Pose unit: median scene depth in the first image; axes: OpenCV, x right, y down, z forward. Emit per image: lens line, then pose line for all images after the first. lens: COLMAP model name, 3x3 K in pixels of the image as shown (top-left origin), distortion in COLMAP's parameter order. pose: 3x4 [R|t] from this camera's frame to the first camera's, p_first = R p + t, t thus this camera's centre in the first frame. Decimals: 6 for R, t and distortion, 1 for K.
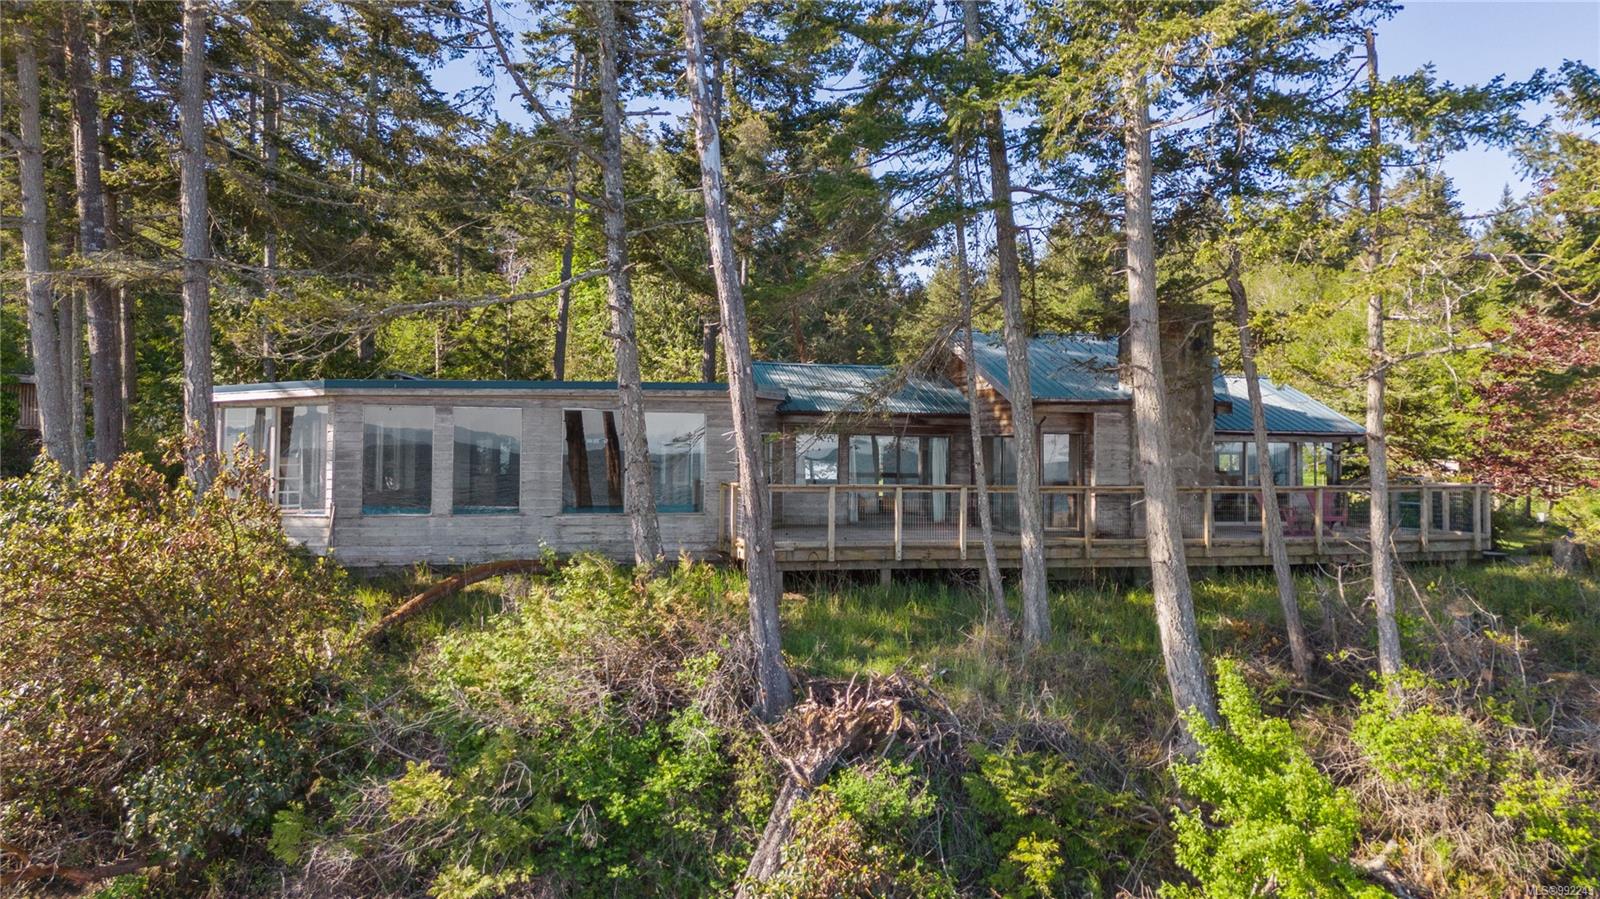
lens RADIAL K [[1085.2, 0, 800.0], [0, 1085.2, 449.5], [0, 0, 1]] dist [0.033163, -0.002835]
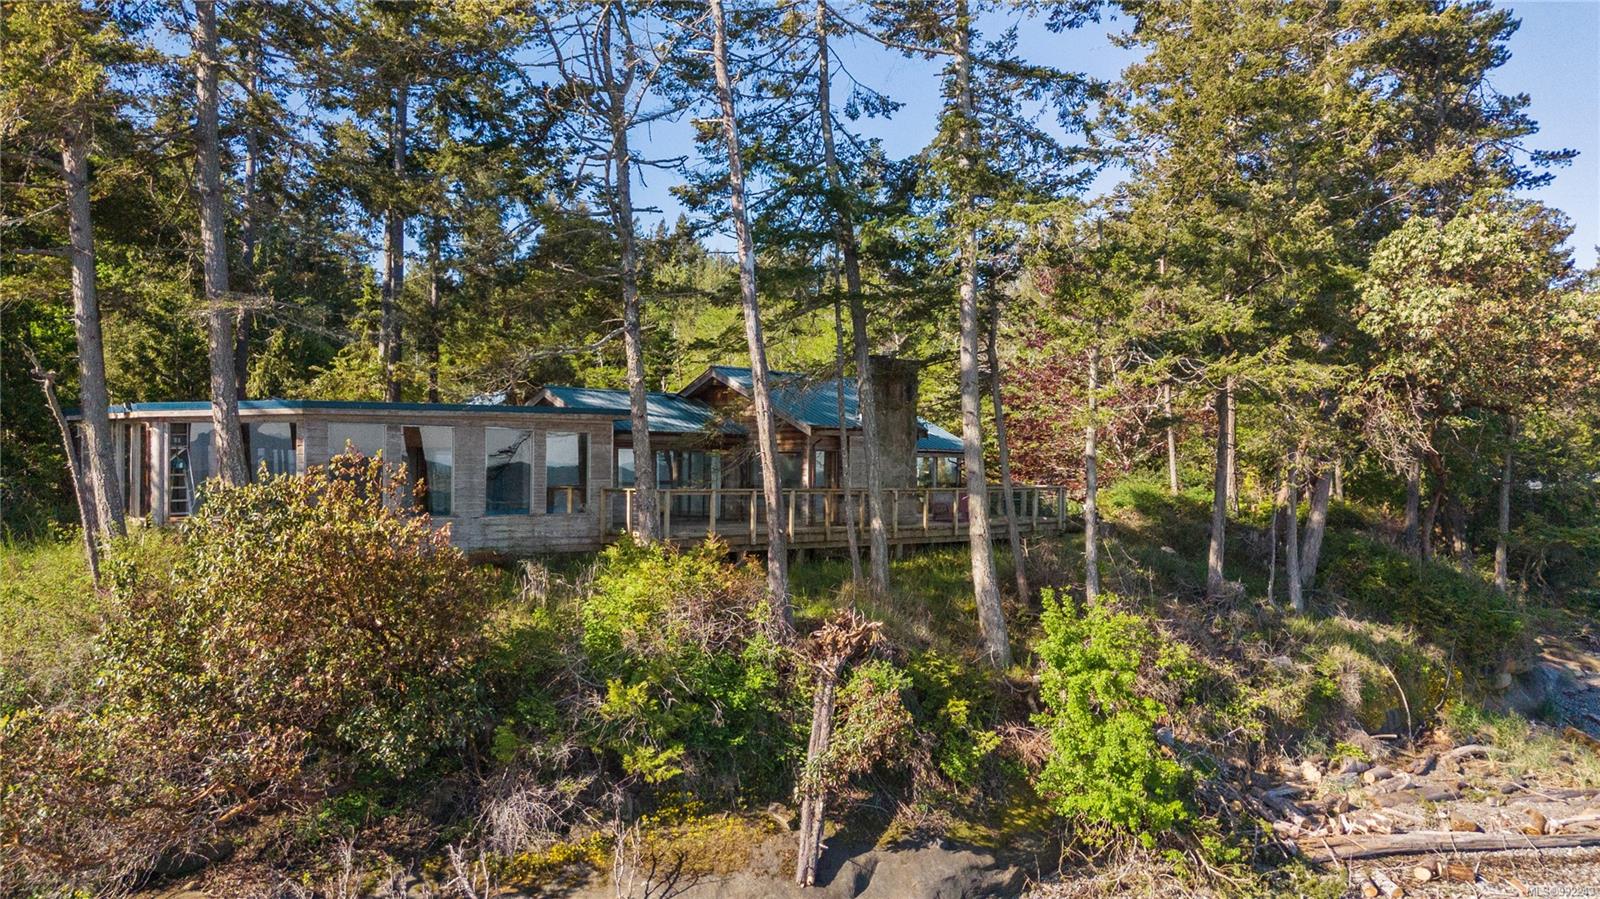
lens RADIAL K [[1085.2, 0, 800.0], [0, 1085.2, 449.5], [0, 0, 1]] dist [0.033163, -0.002835]
pose [[0.900072, 0.010566, 0.435613, -0.652570], [-0.006290, 0.999917, -0.011257, -0.000139], [-0.435696, 0.007392, 0.900064, -0.338740]]
